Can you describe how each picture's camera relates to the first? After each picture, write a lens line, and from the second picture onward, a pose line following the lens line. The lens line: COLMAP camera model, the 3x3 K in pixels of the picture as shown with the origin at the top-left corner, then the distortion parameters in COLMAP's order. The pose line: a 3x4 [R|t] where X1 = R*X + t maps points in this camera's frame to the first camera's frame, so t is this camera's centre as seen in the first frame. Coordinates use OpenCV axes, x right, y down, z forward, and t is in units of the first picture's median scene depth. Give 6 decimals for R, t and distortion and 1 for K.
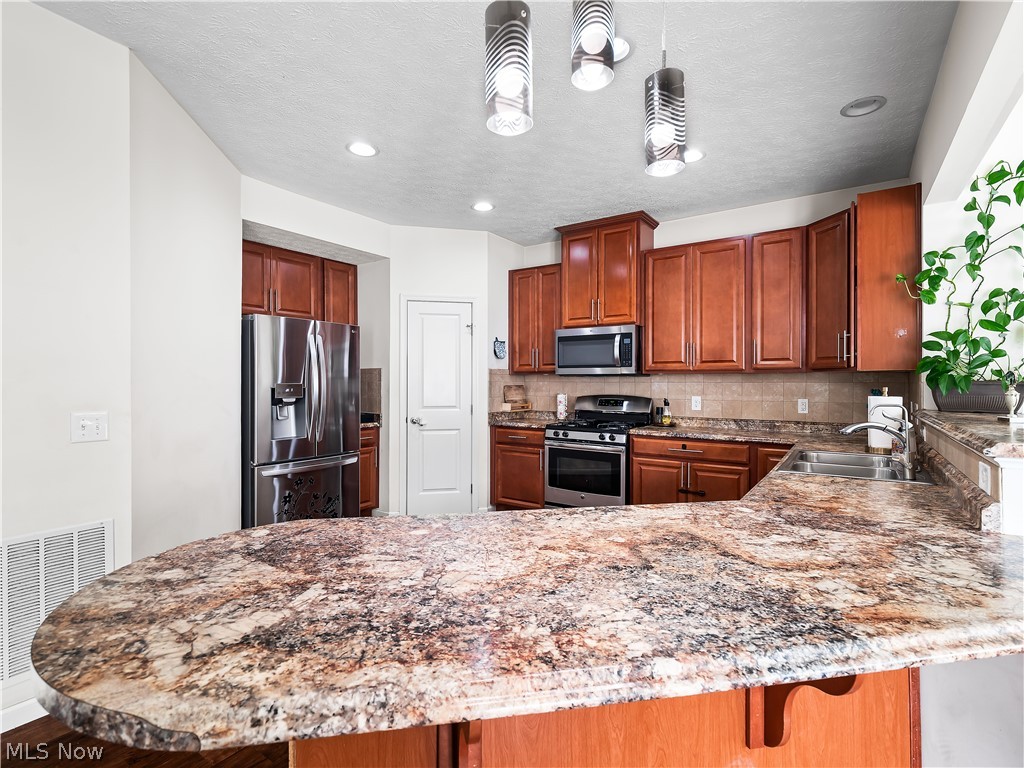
lens RADIAL K [[497.5, 0, 508.2], [0, 497.5, 384.8], [0, 0, 1]] dist [-0.001065, -0.001212]
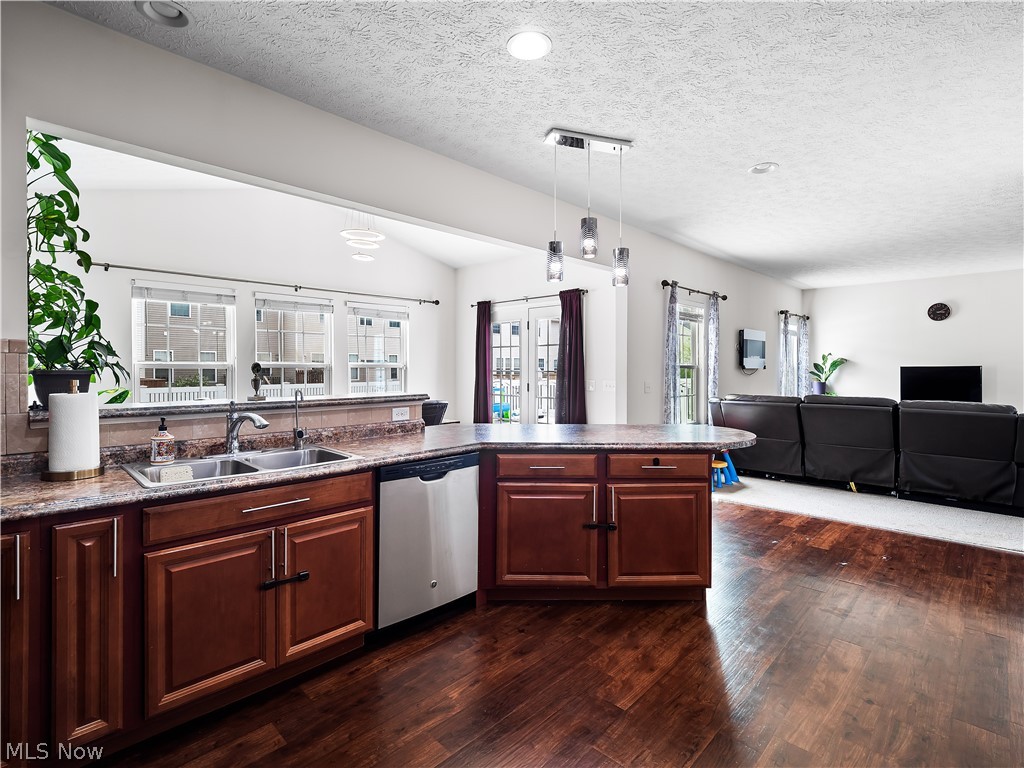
lens RADIAL K [[507.9, 0, 512.0], [0, 507.9, 369.2], [0, 0, 1]] dist [0.000706, -0.001746]
pose [[-0.986046, -0.001643, 0.166466, 0.034942], [-0.000136, 0.999959, 0.009061, -0.011516], [-0.166474, 0.008912, -0.986006, 1.110738]]
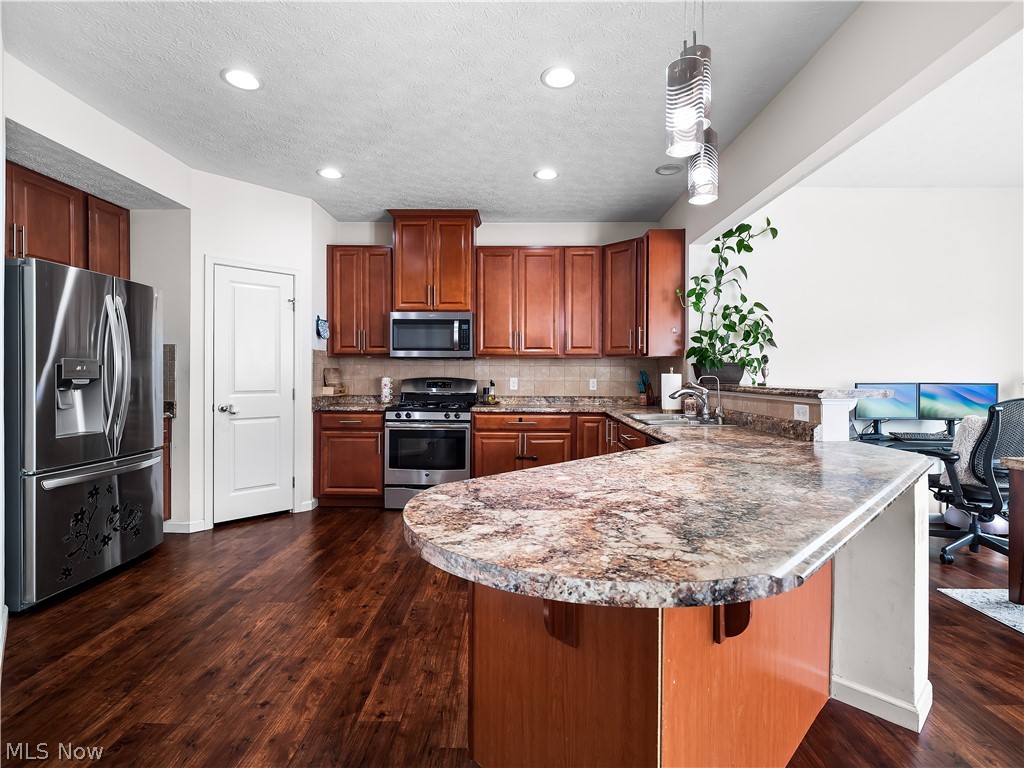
lens RADIAL K [[496.8, 0, 509.5], [0, 496.8, 379.0], [0, 0, 1]] dist [-0.000358, -0.001101]
pose [[0.833810, -0.002925, 0.552044, -0.298999], [-0.000153, 0.999985, 0.005530, 0.021213], [-0.552052, -0.004695, 0.833797, 0.041653]]
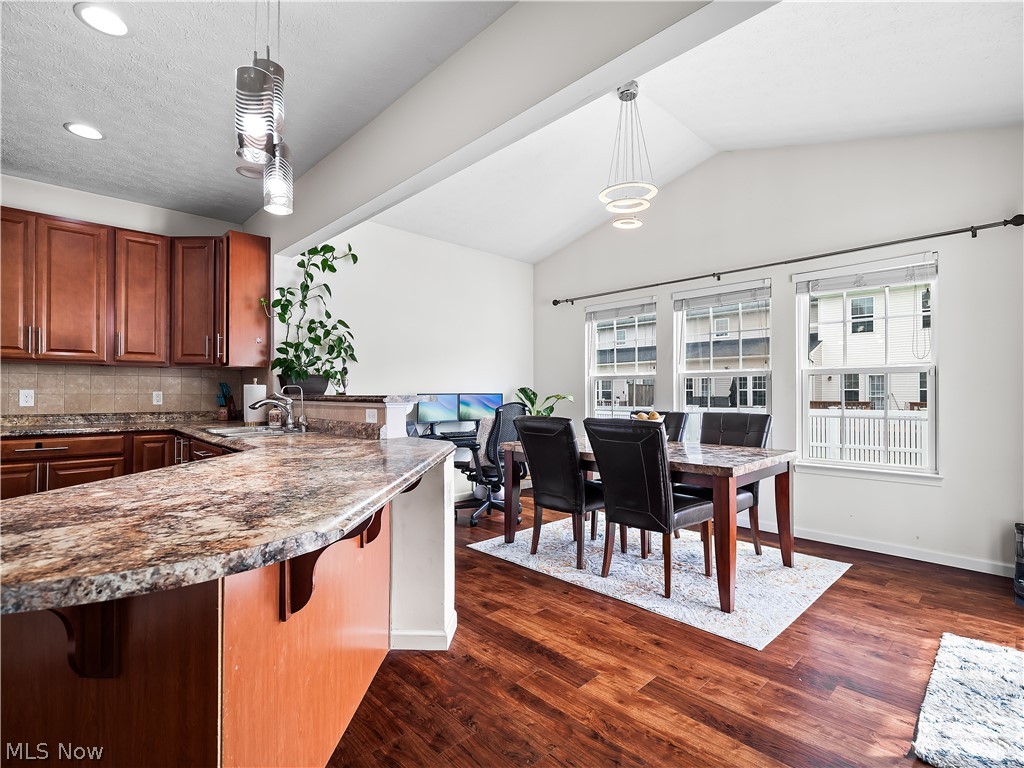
lens RADIAL K [[499.7, 0, 513.2], [0, 499.7, 388.9], [0, 0, 1]] dist [-0.000898, -0.000605]
pose [[0.205911, 0.008118, 0.978537, -0.317443], [0.002854, 0.999956, -0.008896, 0.034414], [-0.978567, 0.004624, 0.205879, 0.008119]]
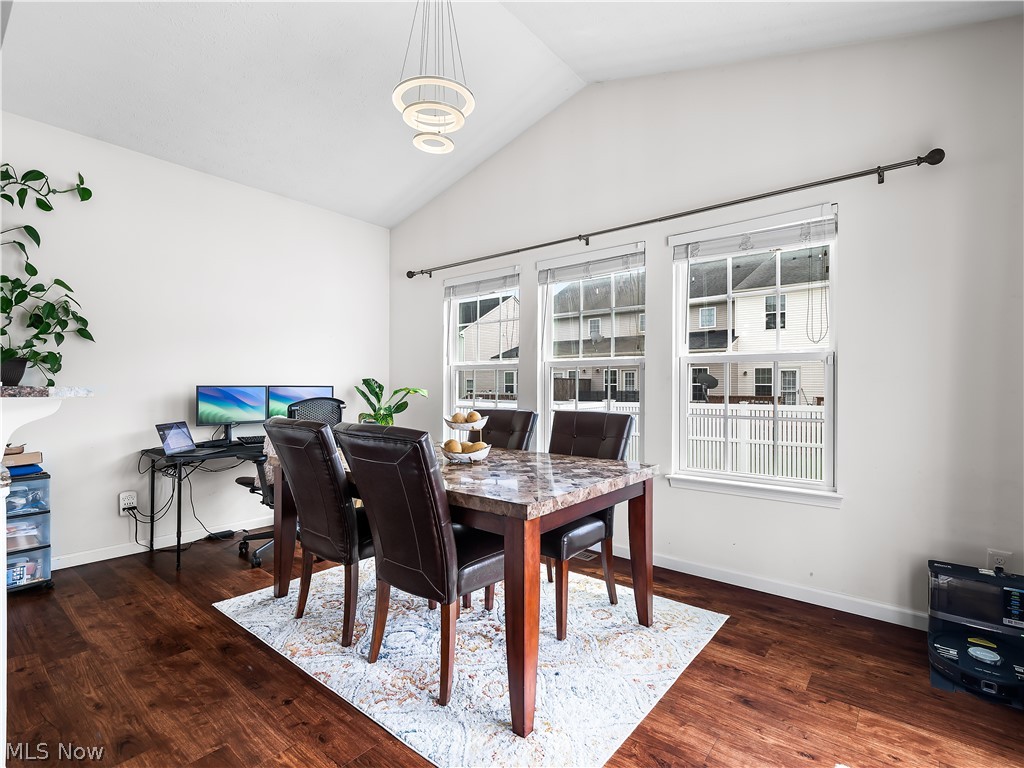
lens RADIAL K [[499.4, 0, 512.0], [0, 499.4, 384.0], [0, 0, 1]] dist [-0.000659, -0.000767]
pose [[0.088437, 0.006719, 0.996059, -0.022300], [-0.001626, 0.999977, -0.006601, 0.036997], [-0.996080, -0.001036, 0.088445, -0.161284]]
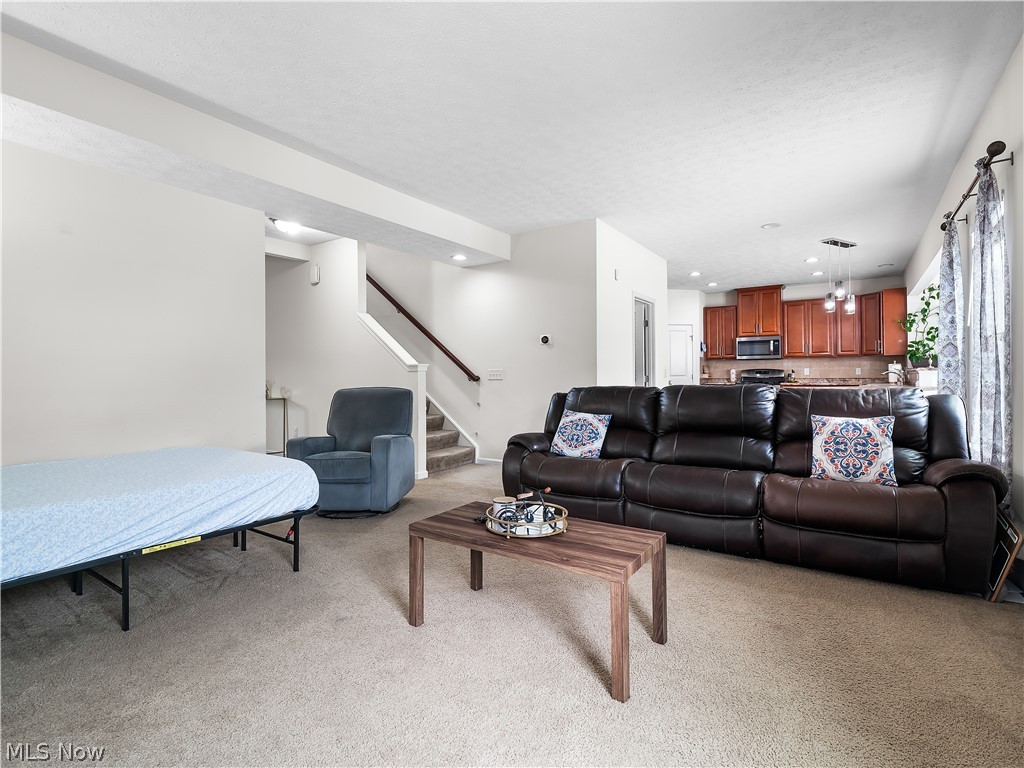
lens RADIAL K [[493.7, 0, 513.7], [0, 493.7, 372.5], [0, 0, 1]] dist [-0.002628, -0.000160]
pose [[0.999955, -0.009355, -0.001786, -0.986156], [0.009334, 0.999892, -0.011326, 0.058994], [0.001891, 0.011309, 0.999934, -1.268134]]
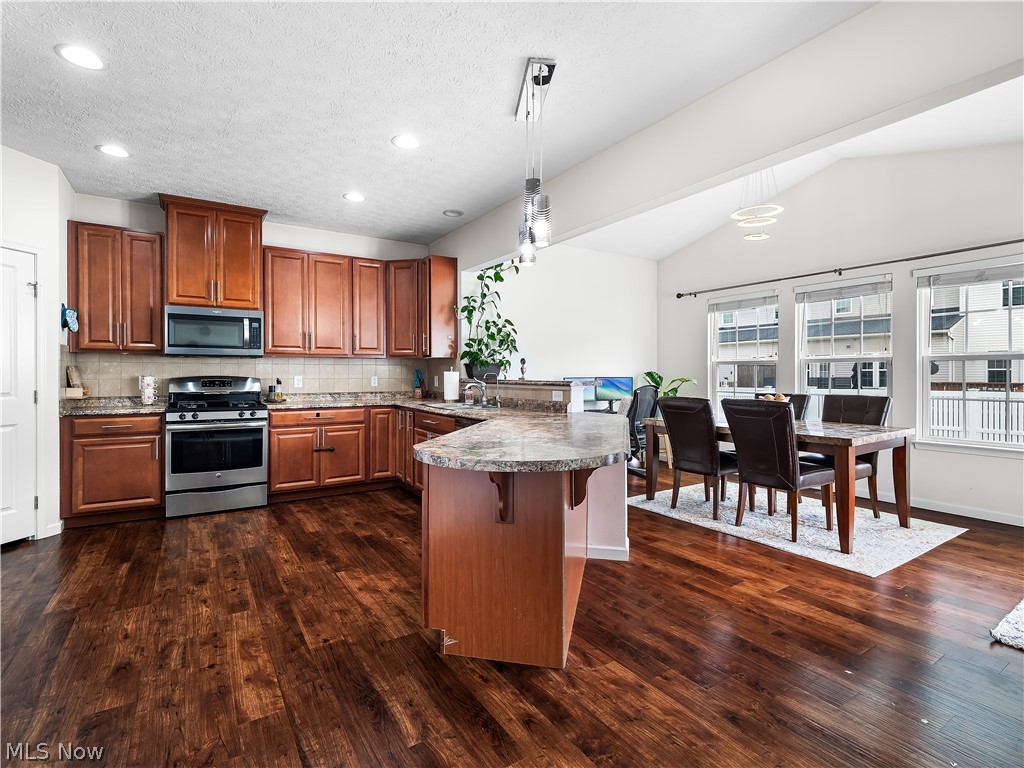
lens RADIAL K [[498.8, 0, 510.7], [0, 498.8, 375.4], [0, 0, 1]] dist [-0.003391, -0.001435]
pose [[0.389540, -0.004787, 0.920997, -0.590418], [0.004829, 0.999983, 0.003155, 0.022566], [-0.920997, 0.003219, 0.389556, 0.059997]]
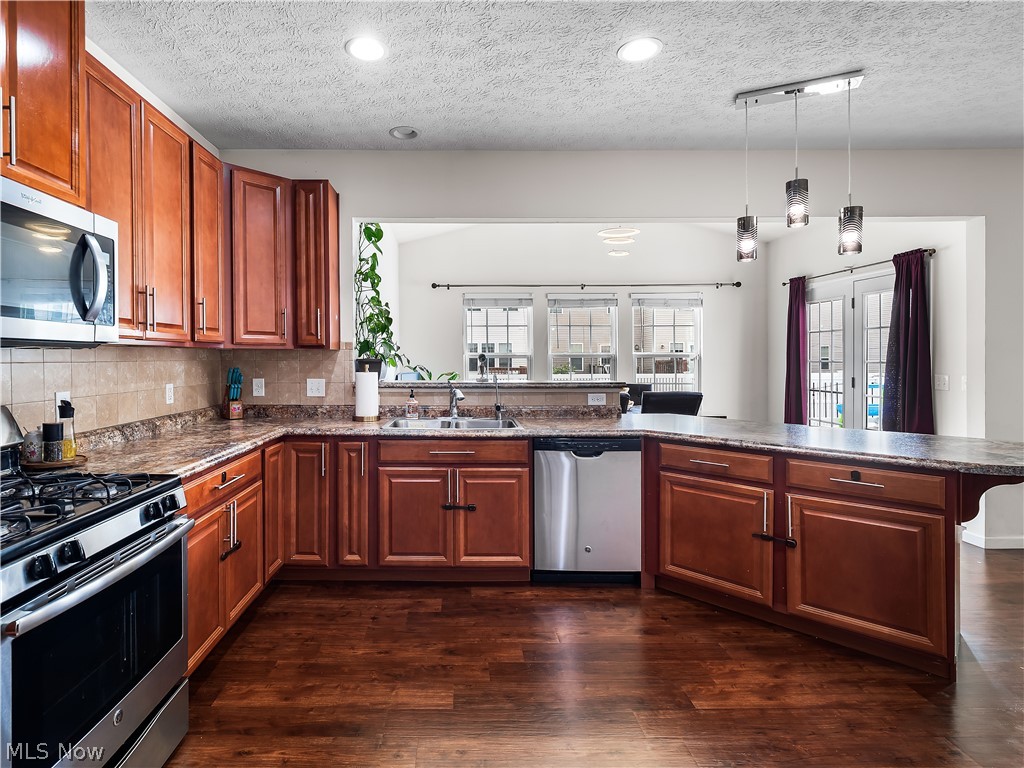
lens RADIAL K [[530.0, 0, 450.9], [0, 530.0, 360.3], [0, 0, 1]] dist [-0.000349, -0.002718]
pose [[-0.562151, -0.005017, 0.827020, -0.276228], [0.004615, 0.999947, 0.009203, -0.011107], [-0.827022, 0.008990, -0.562098, 1.079622]]
